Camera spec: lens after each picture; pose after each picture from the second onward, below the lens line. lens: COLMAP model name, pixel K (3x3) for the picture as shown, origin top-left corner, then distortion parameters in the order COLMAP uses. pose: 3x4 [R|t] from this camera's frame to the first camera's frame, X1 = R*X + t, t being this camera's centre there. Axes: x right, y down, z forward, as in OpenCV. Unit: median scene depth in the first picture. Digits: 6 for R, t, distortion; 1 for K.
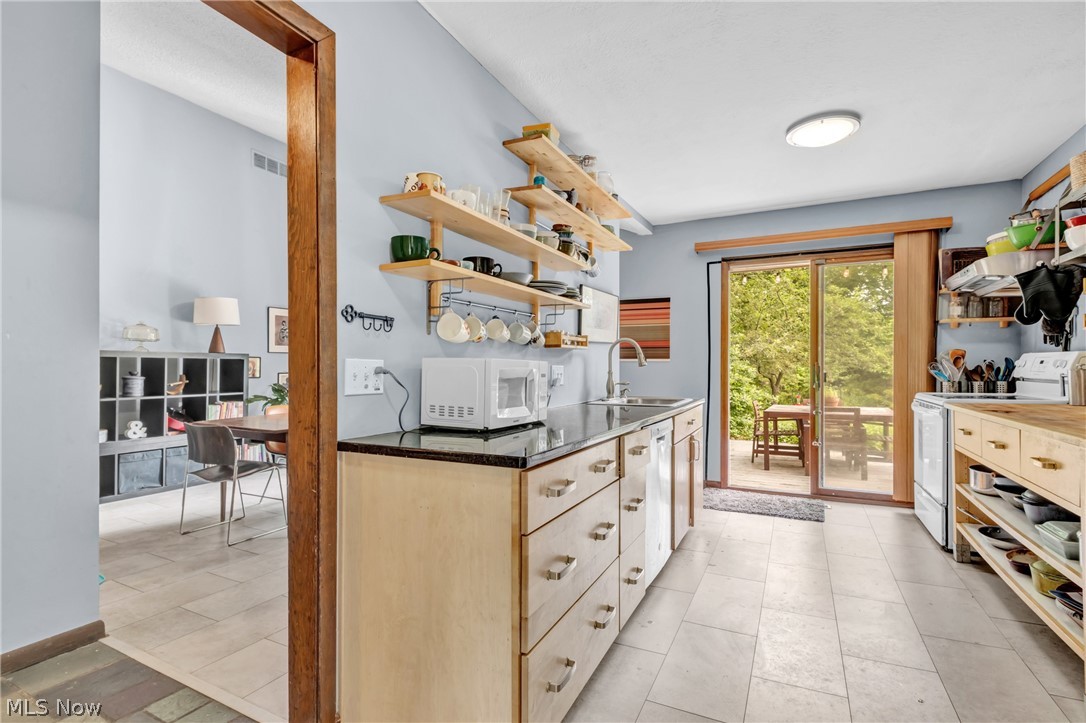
lens RADIAL K [[515.0, 0, 541.0], [0, 515.0, 368.4], [0, 0, 1]] dist [-0.000029, -0.000453]
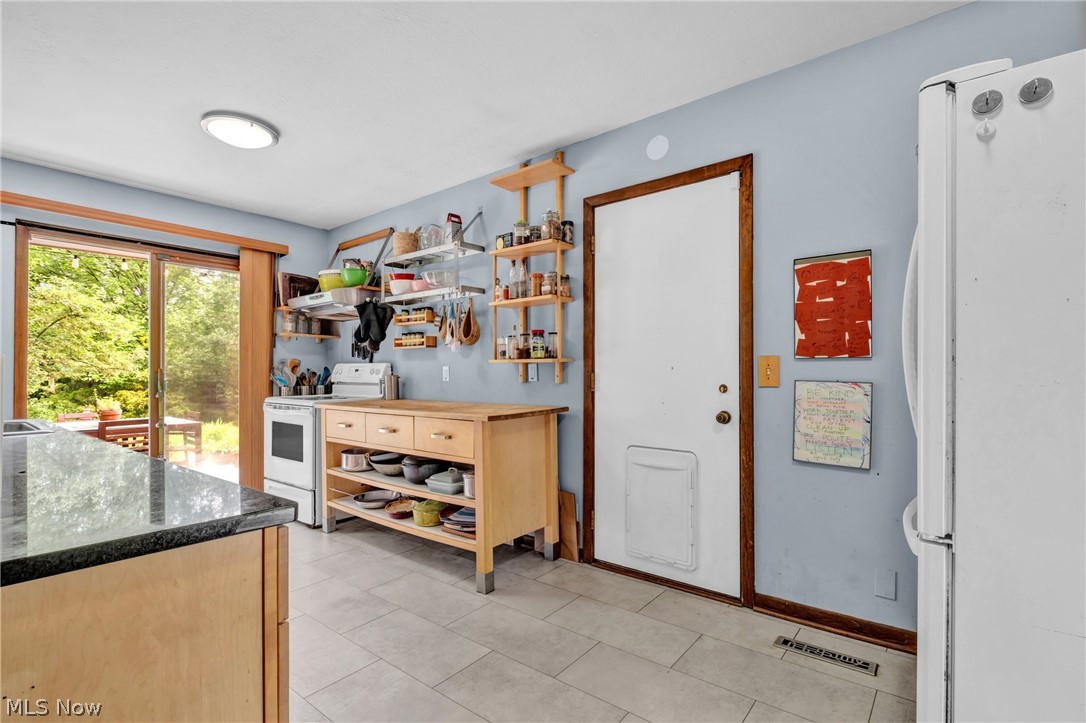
lens RADIAL K [[515.0, 0, 541.0], [0, 515.0, 368.4], [0, 0, 1]] dist [-0.000029, -0.000453]
pose [[0.212146, 0.010678, 0.977180, -0.232470], [0.004399, 0.999920, -0.011882, 0.001087], [-0.977228, 0.006819, 0.212082, 0.197265]]
